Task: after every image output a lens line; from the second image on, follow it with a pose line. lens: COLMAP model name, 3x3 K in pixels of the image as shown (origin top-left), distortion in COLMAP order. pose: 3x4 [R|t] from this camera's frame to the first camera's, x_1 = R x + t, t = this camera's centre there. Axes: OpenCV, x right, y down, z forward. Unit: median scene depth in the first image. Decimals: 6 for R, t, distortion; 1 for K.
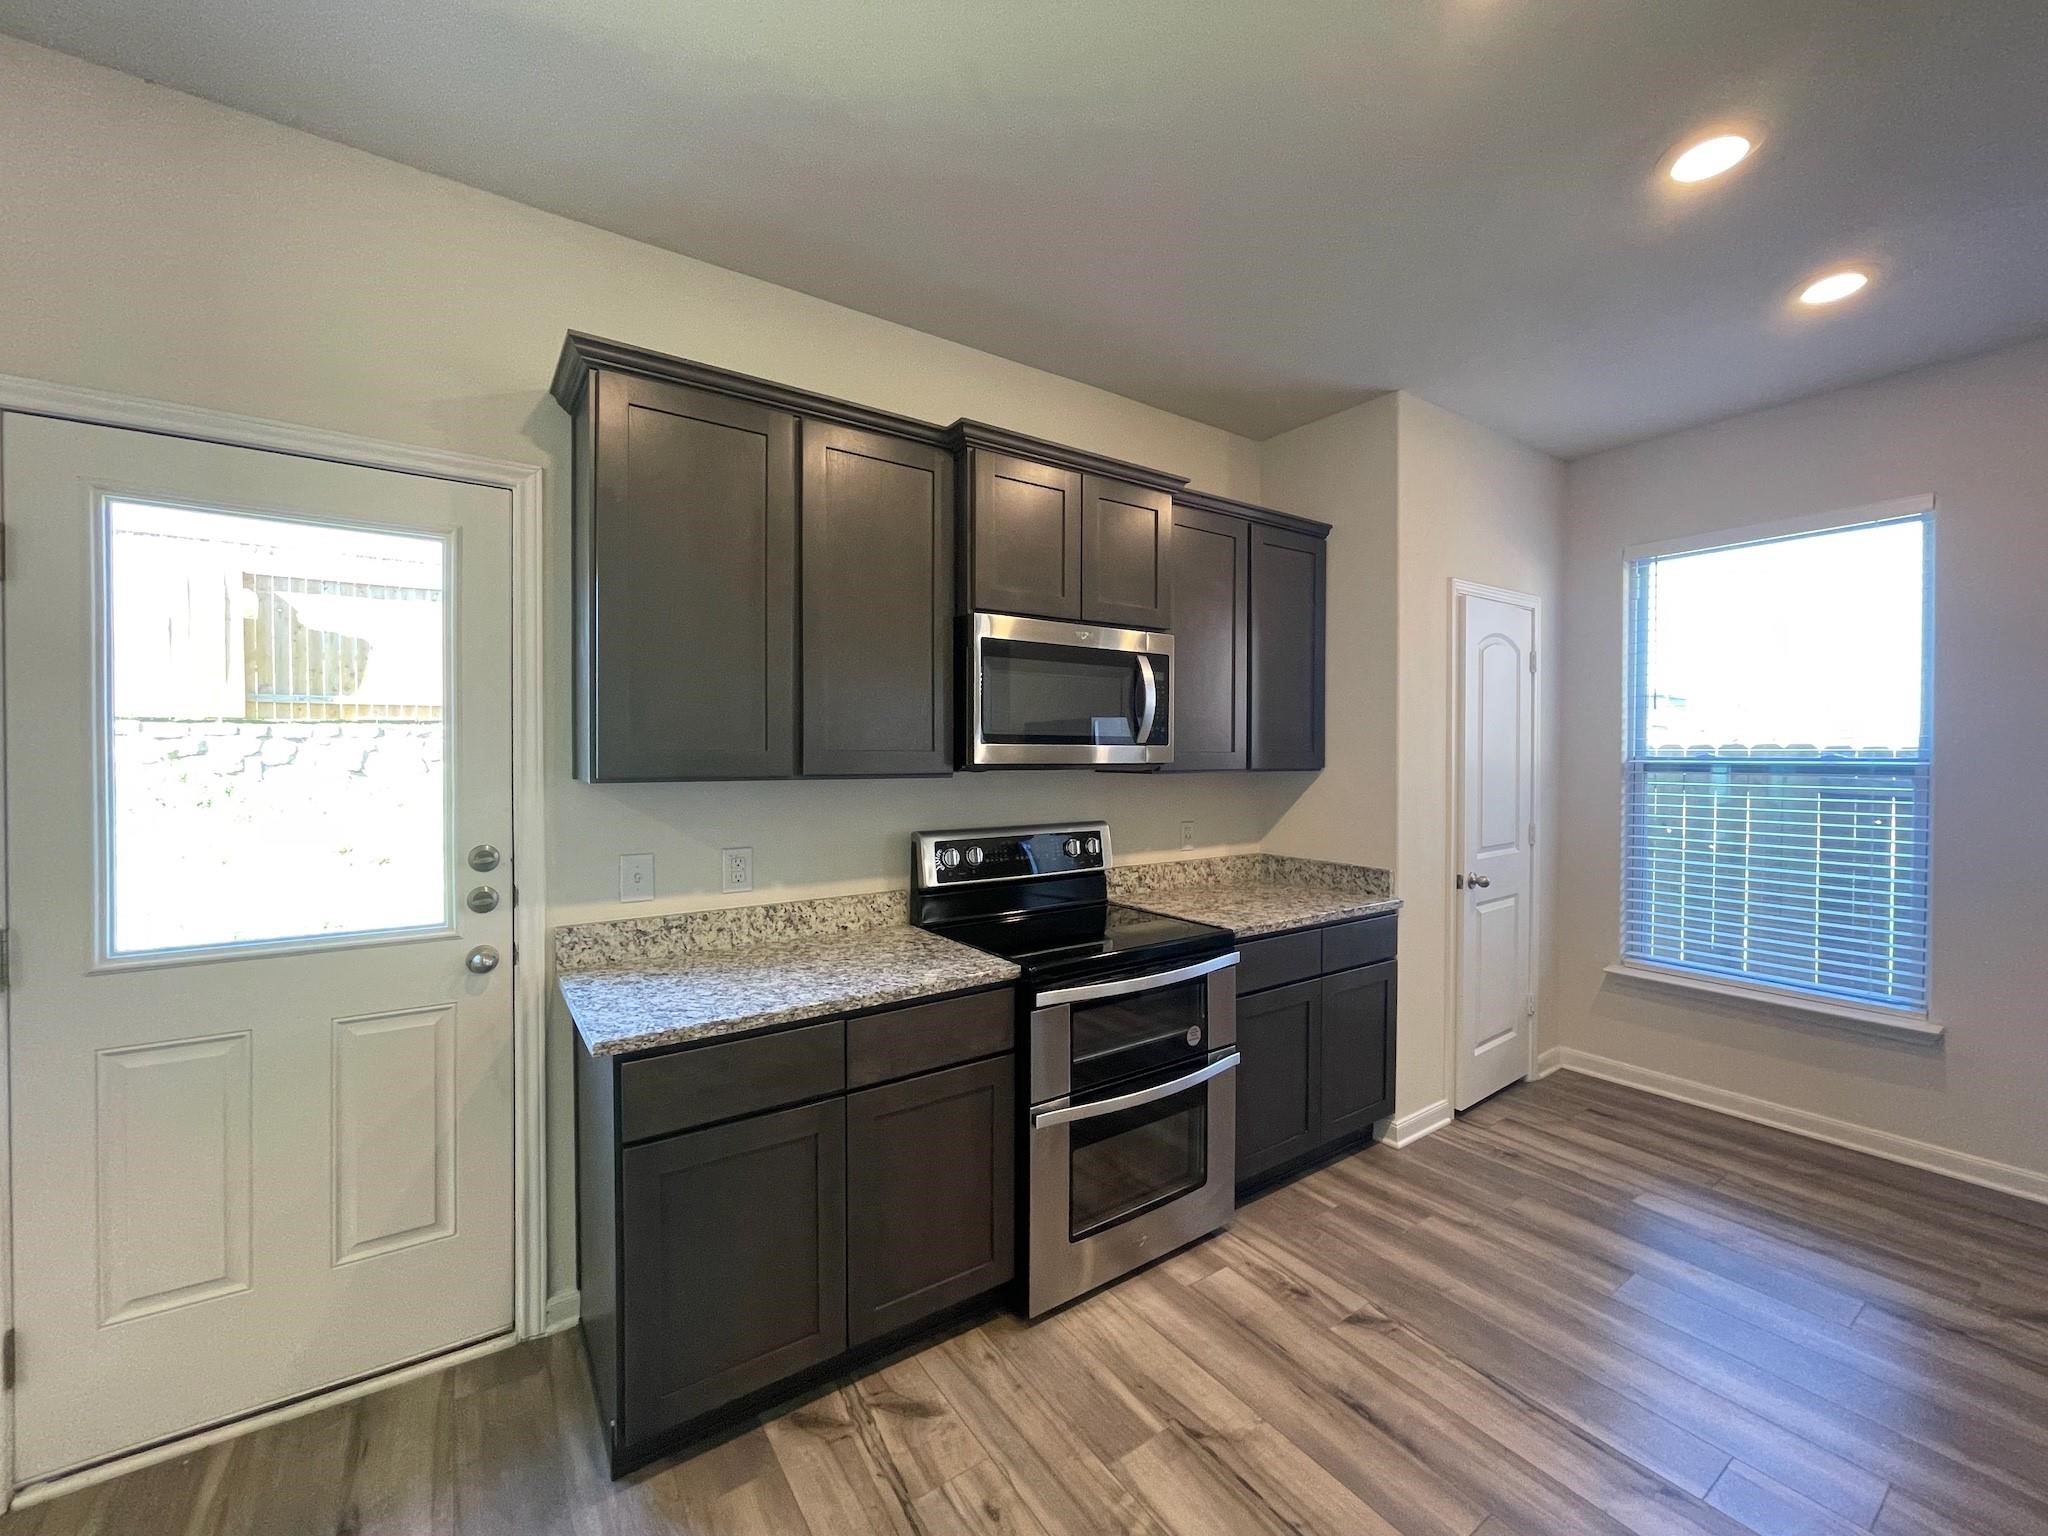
lens RADIAL K [[814.3, 0, 1024.0], [0, 814.3, 768.0], [0, 0, 1]] dist [0.011972, -0.008534]
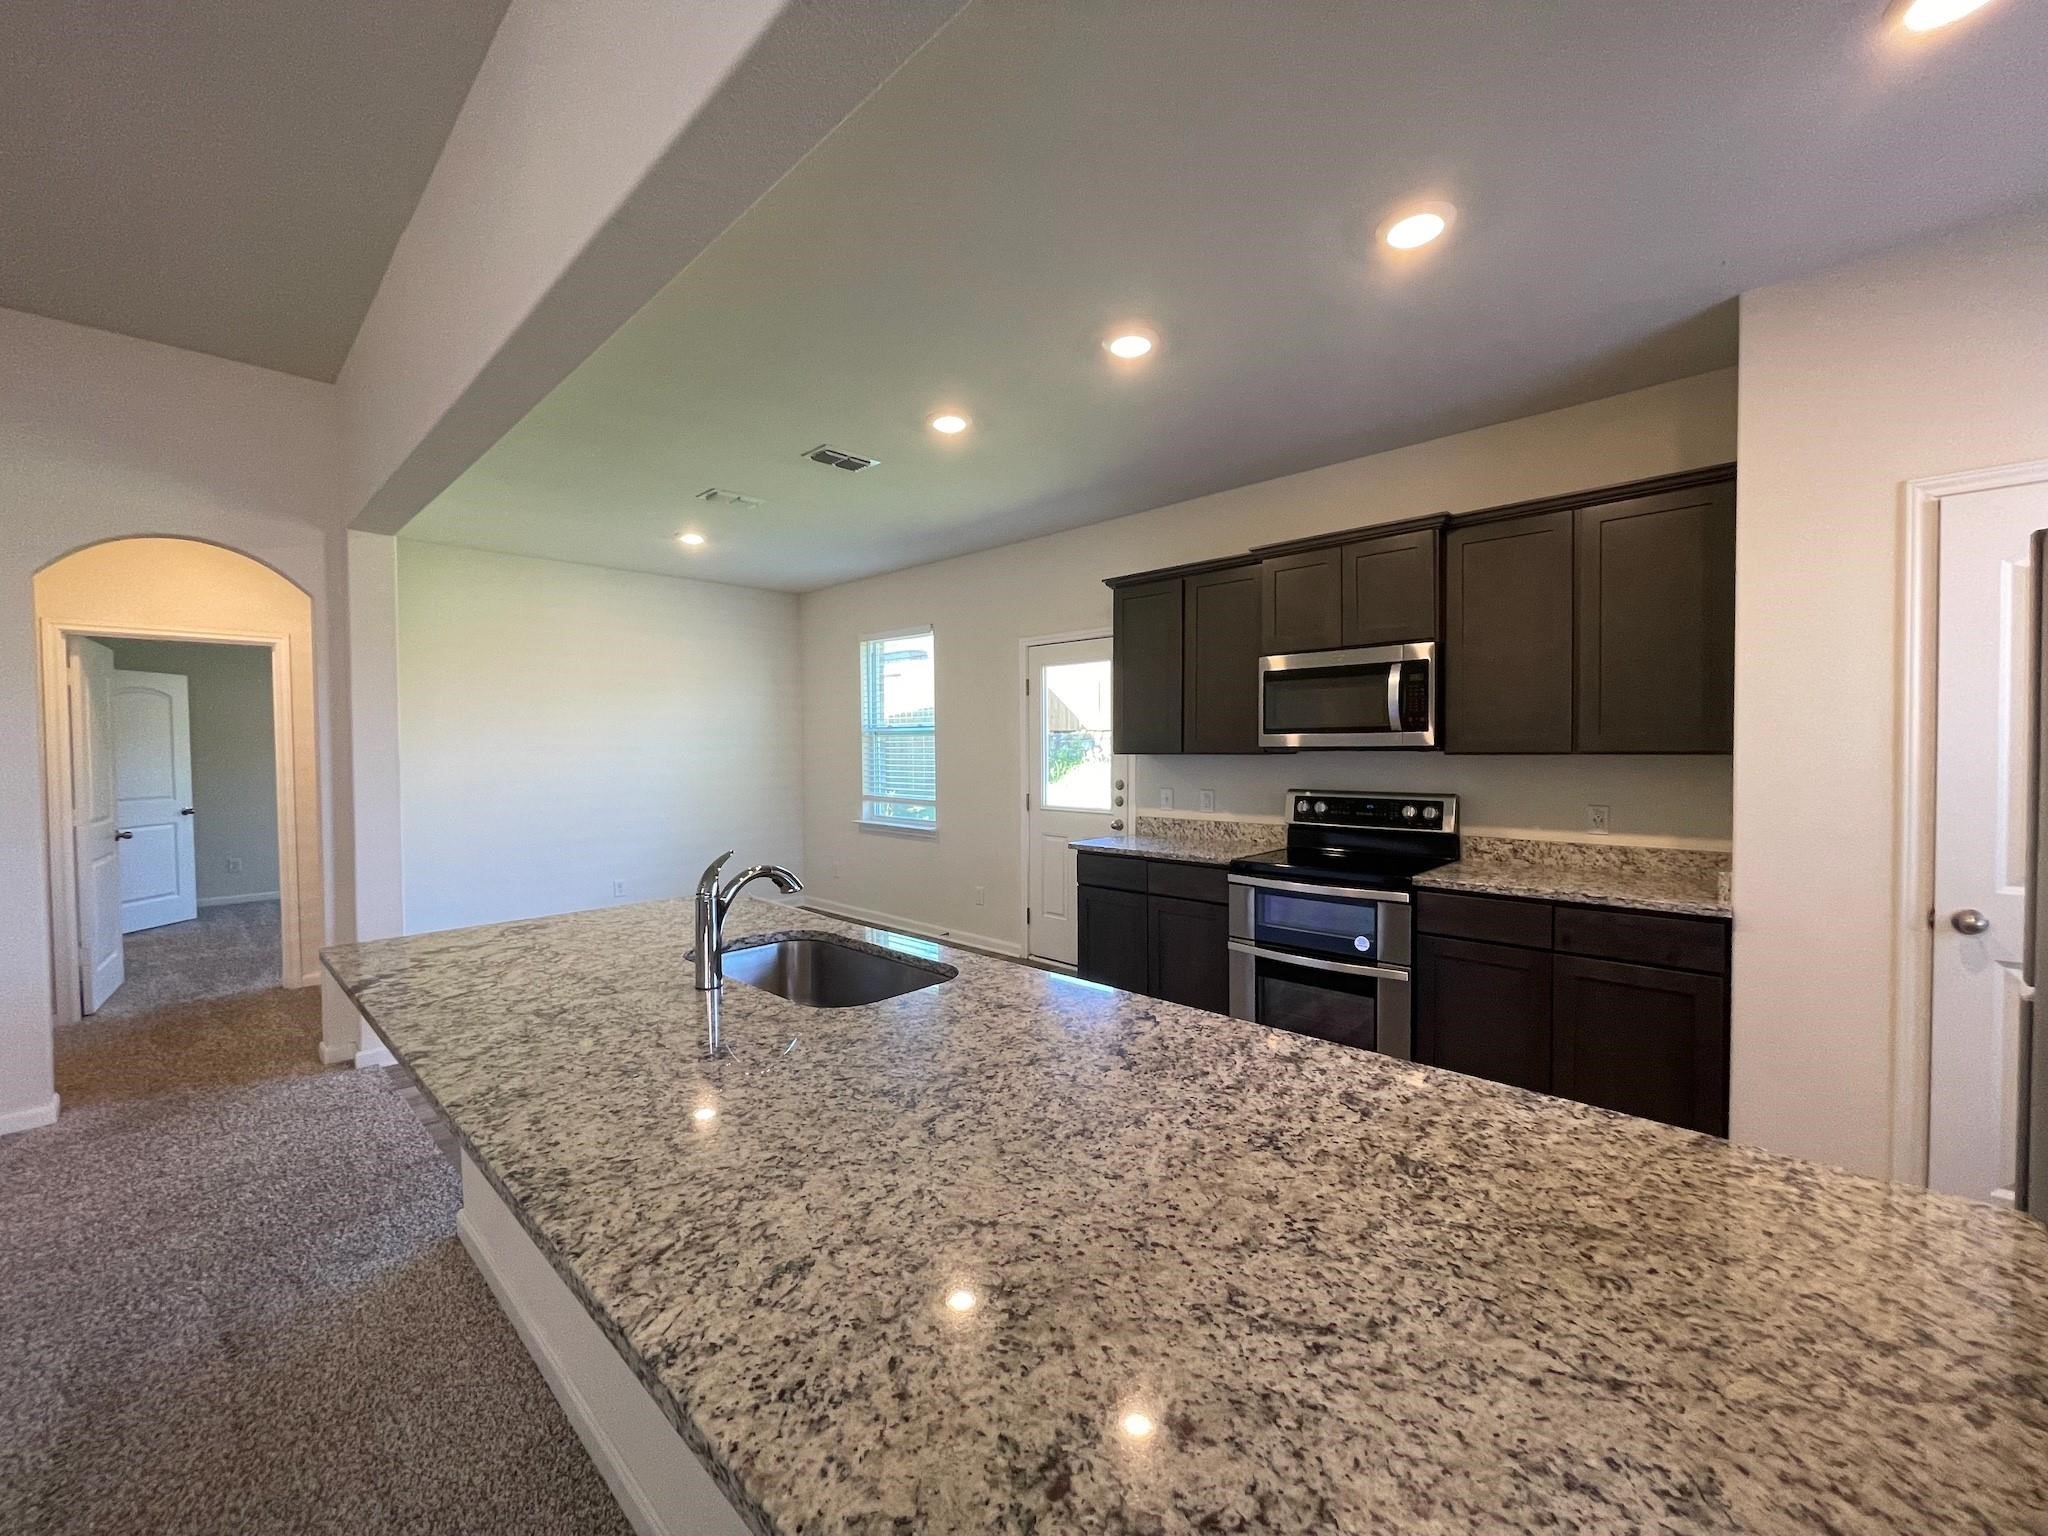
lens RADIAL K [[814.3, 0, 1024.0], [0, 814.3, 768.0], [0, 0, 1]] dist [0.011972, -0.008534]
pose [[0.206046, 0.021546, -0.978305, 1.411765], [-0.008397, 0.999760, 0.020249, 0.008746], [0.978506, 0.004043, 0.206178, 0.157519]]
